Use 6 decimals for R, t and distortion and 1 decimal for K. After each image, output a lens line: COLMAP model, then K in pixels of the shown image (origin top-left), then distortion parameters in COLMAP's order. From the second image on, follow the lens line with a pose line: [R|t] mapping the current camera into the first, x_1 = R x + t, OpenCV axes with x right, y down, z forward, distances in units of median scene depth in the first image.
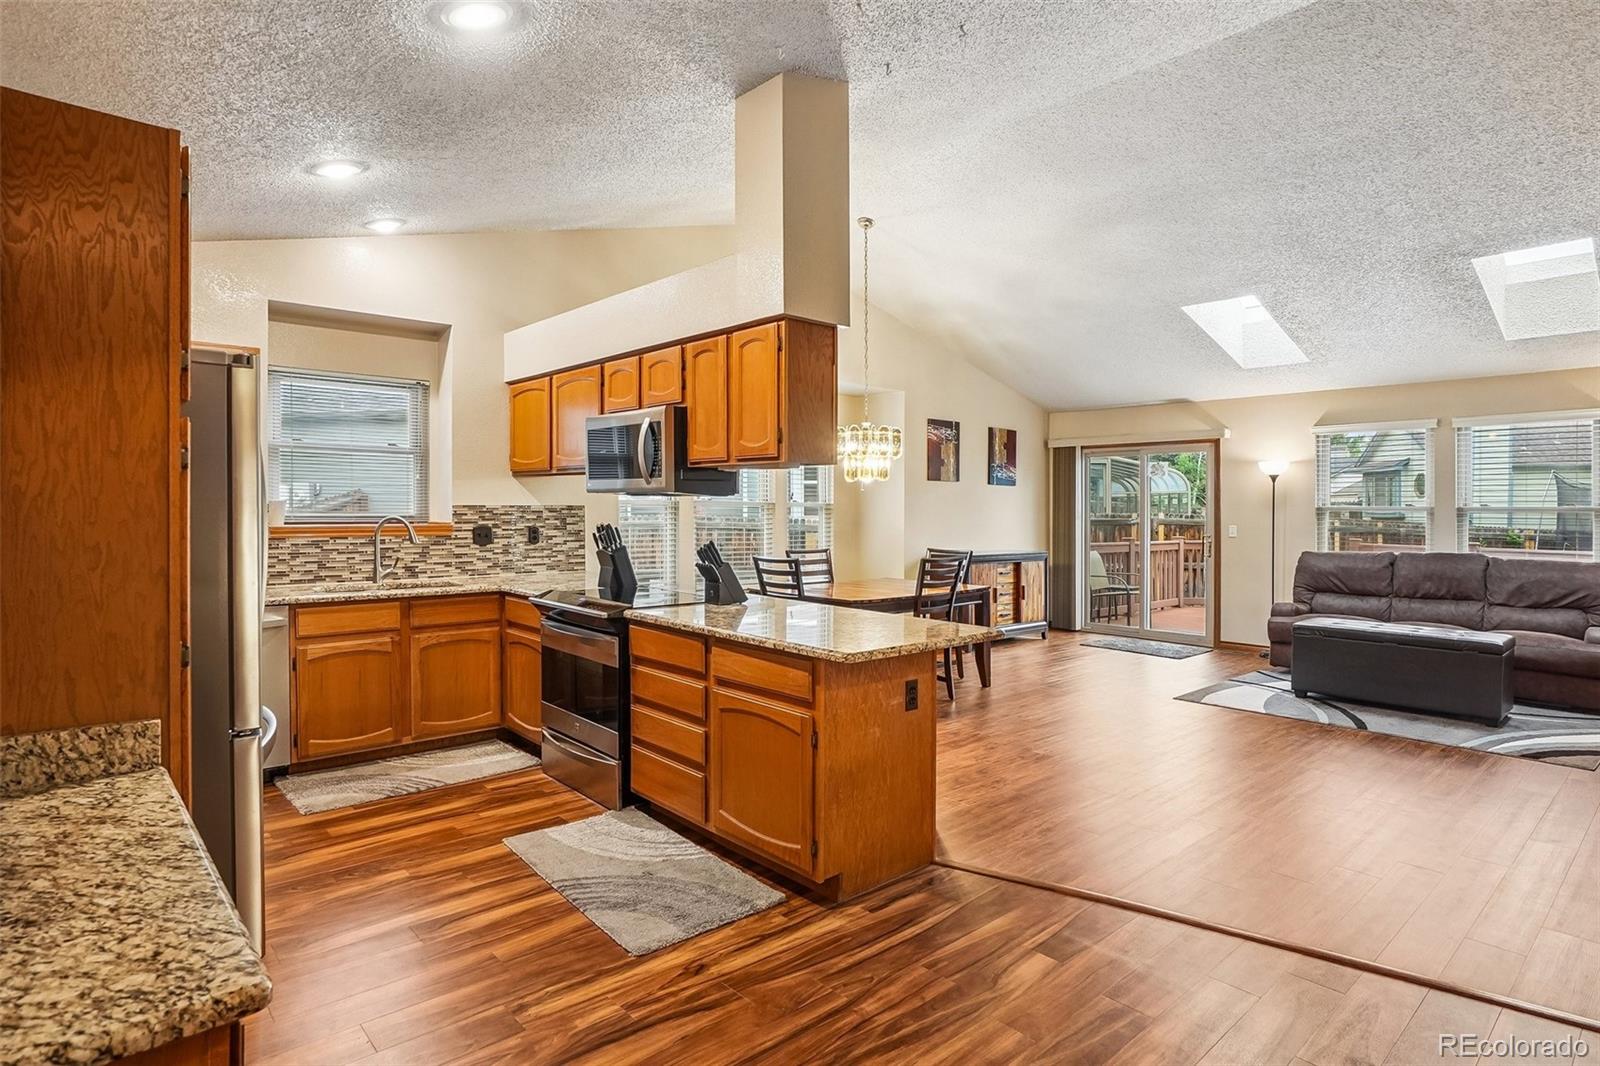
lens RADIAL K [[838.5, 0, 796.6], [0, 838.5, 533.7], [0, 0, 1]] dist [-0.036381, 0.019848]
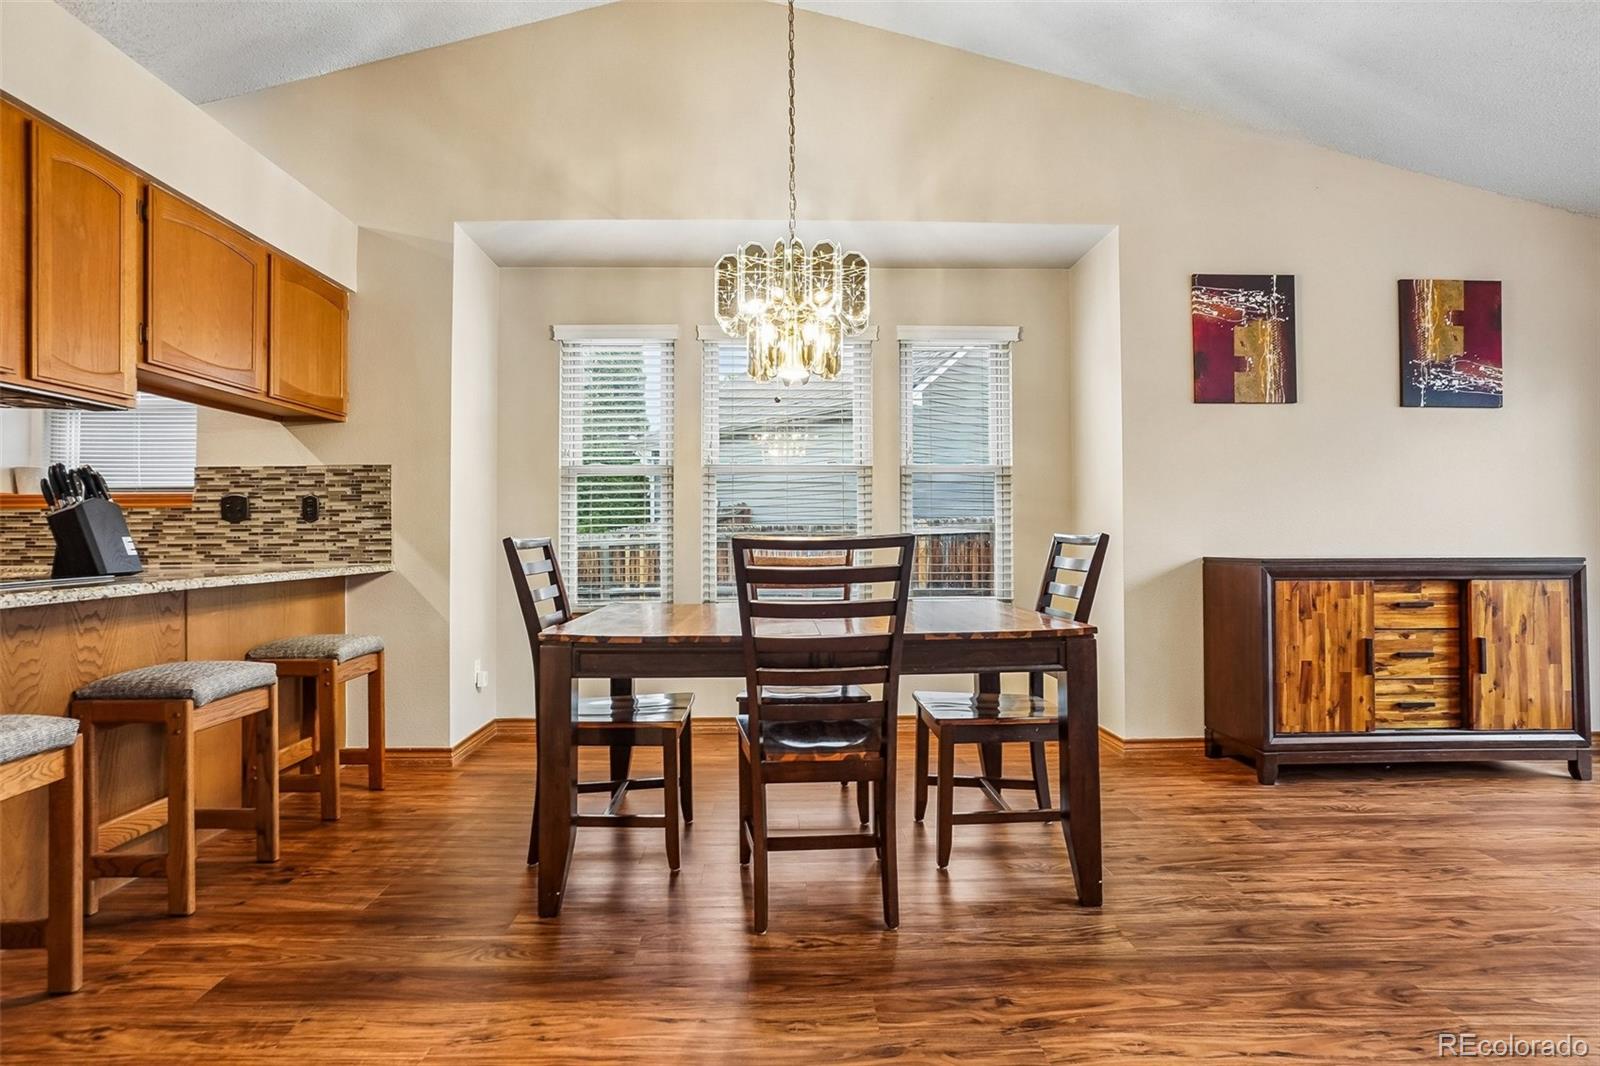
lens RADIAL K [[838.5, 0, 794.1], [0, 838.5, 526.8], [0, 0, 1]] dist [-0.036381, 0.019848]
pose [[0.762899, -0.014368, -0.646358, 0.585231], [-0.007487, 0.999490, -0.031054, 0.047310], [0.646474, 0.028530, 0.762402, 0.999005]]
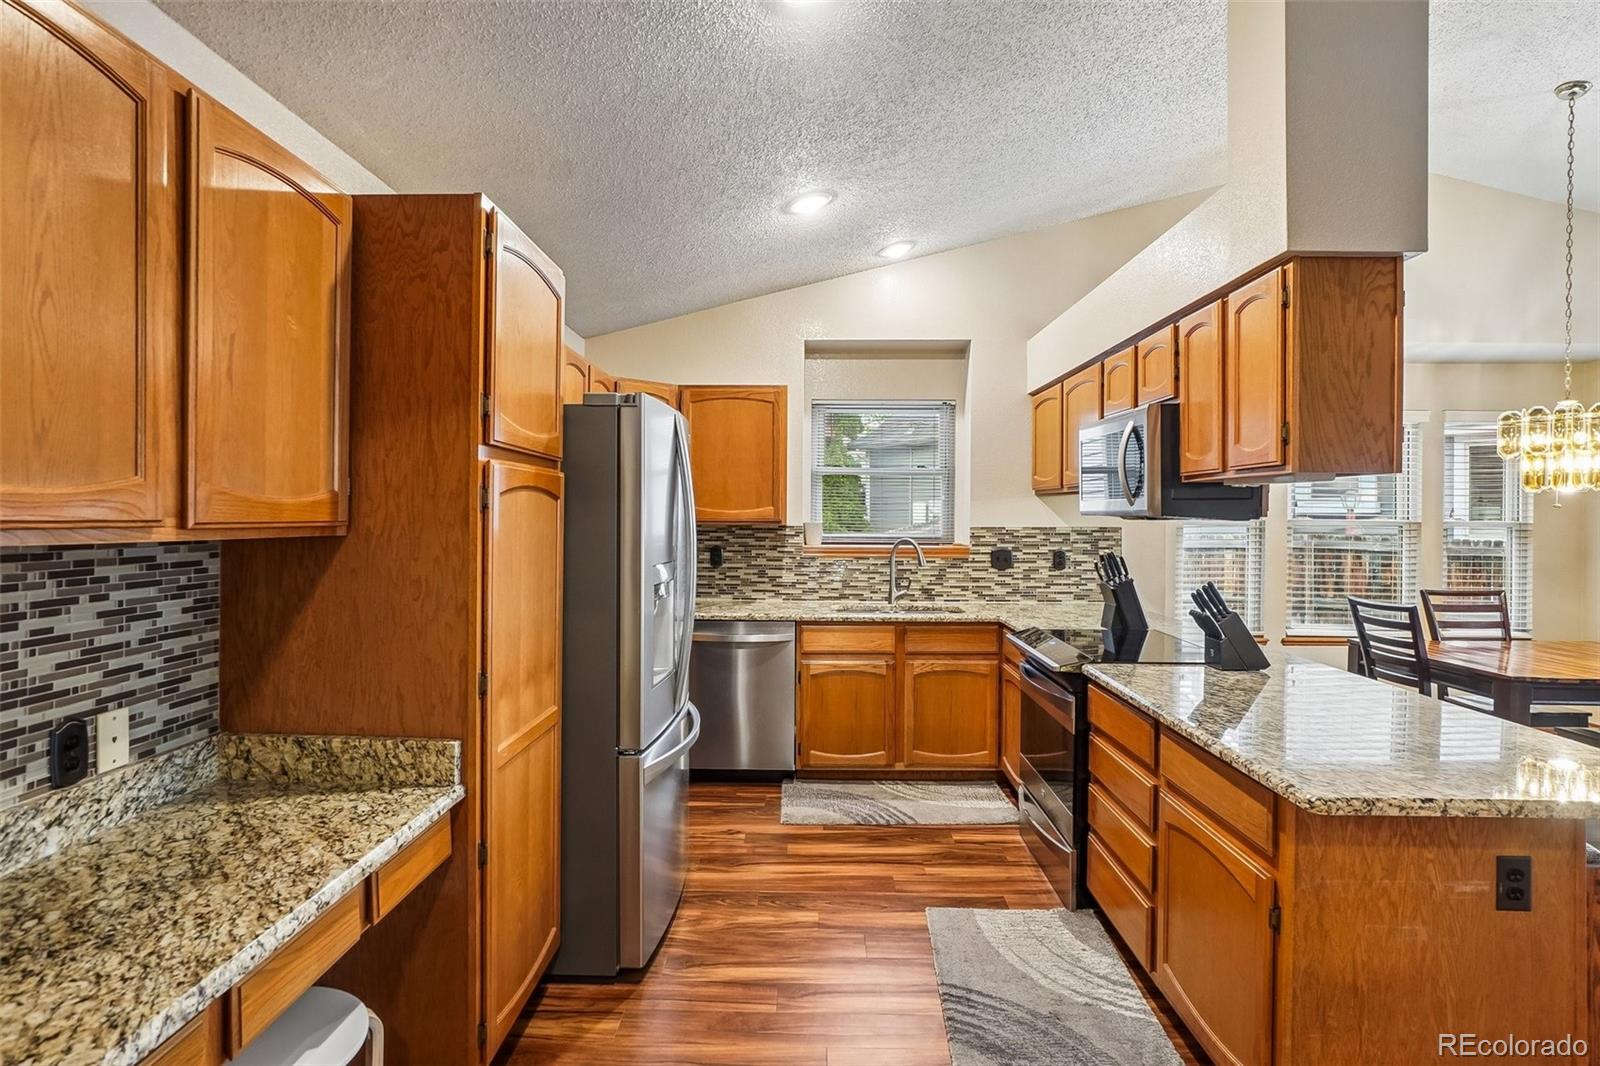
lens RADIAL K [[838.5, 0, 785.3], [0, 838.5, 537.6], [0, 0, 1]] dist [-0.036381, 0.019848]
pose [[0.735512, 0.013563, -0.677376, 0.106092], [-0.021341, 0.999767, -0.003155, -0.018069], [0.677176, 0.016776, 0.735630, 0.185751]]
